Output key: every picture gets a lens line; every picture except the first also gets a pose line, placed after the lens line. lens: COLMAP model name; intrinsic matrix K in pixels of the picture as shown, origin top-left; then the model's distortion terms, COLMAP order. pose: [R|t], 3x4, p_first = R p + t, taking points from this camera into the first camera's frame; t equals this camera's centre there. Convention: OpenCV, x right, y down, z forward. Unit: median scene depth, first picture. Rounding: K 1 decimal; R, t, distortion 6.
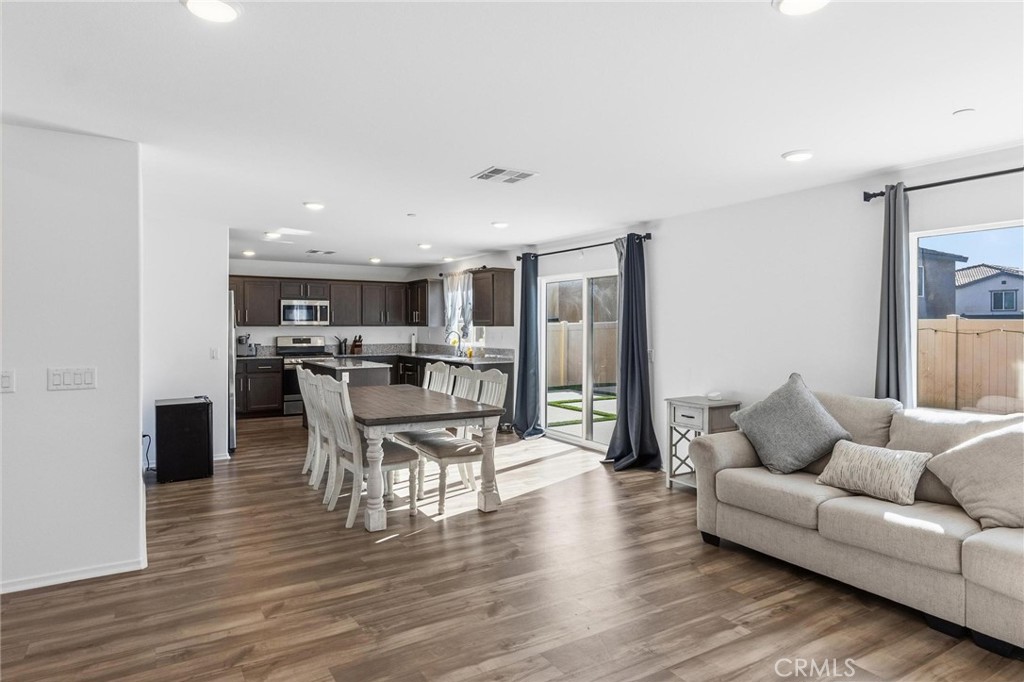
lens RADIAL K [[608.3, 0, 532.4], [0, 608.3, 321.2], [0, 0, 1]] dist [-0.025318, 0.000787]
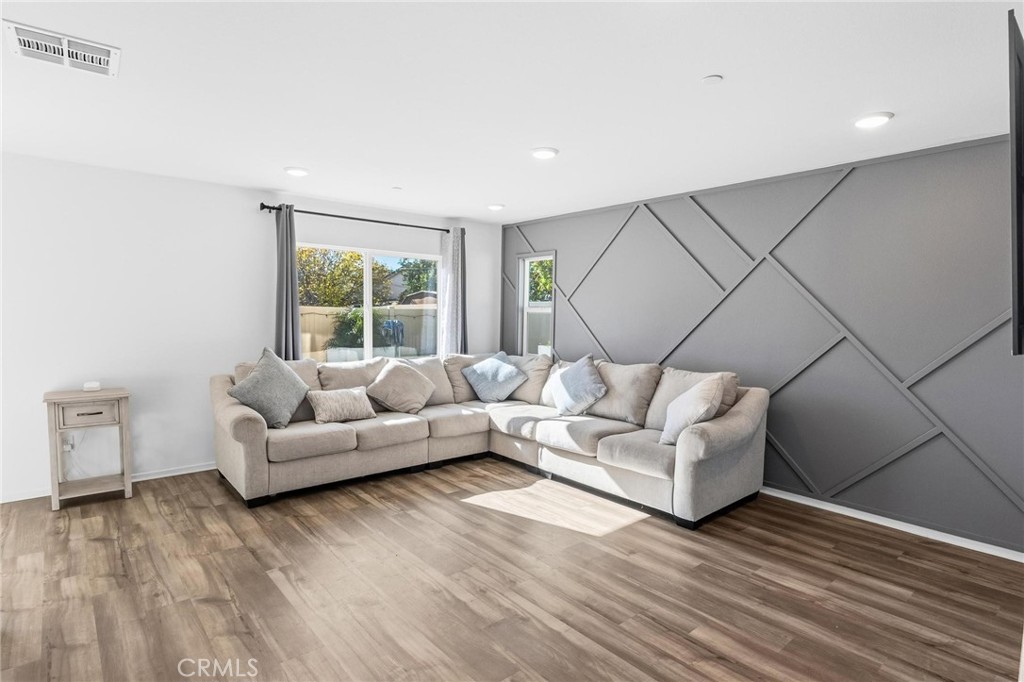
lens RADIAL K [[538.9, 0, 511.8], [0, 538.9, 349.1], [0, 0, 1]] dist [-0.003432, -0.000862]
pose [[-0.130365, -0.079680, 0.988259, -0.825265], [-0.021306, 0.996760, 0.077555, -0.005992], [-0.991237, -0.010946, -0.131640, 0.765411]]
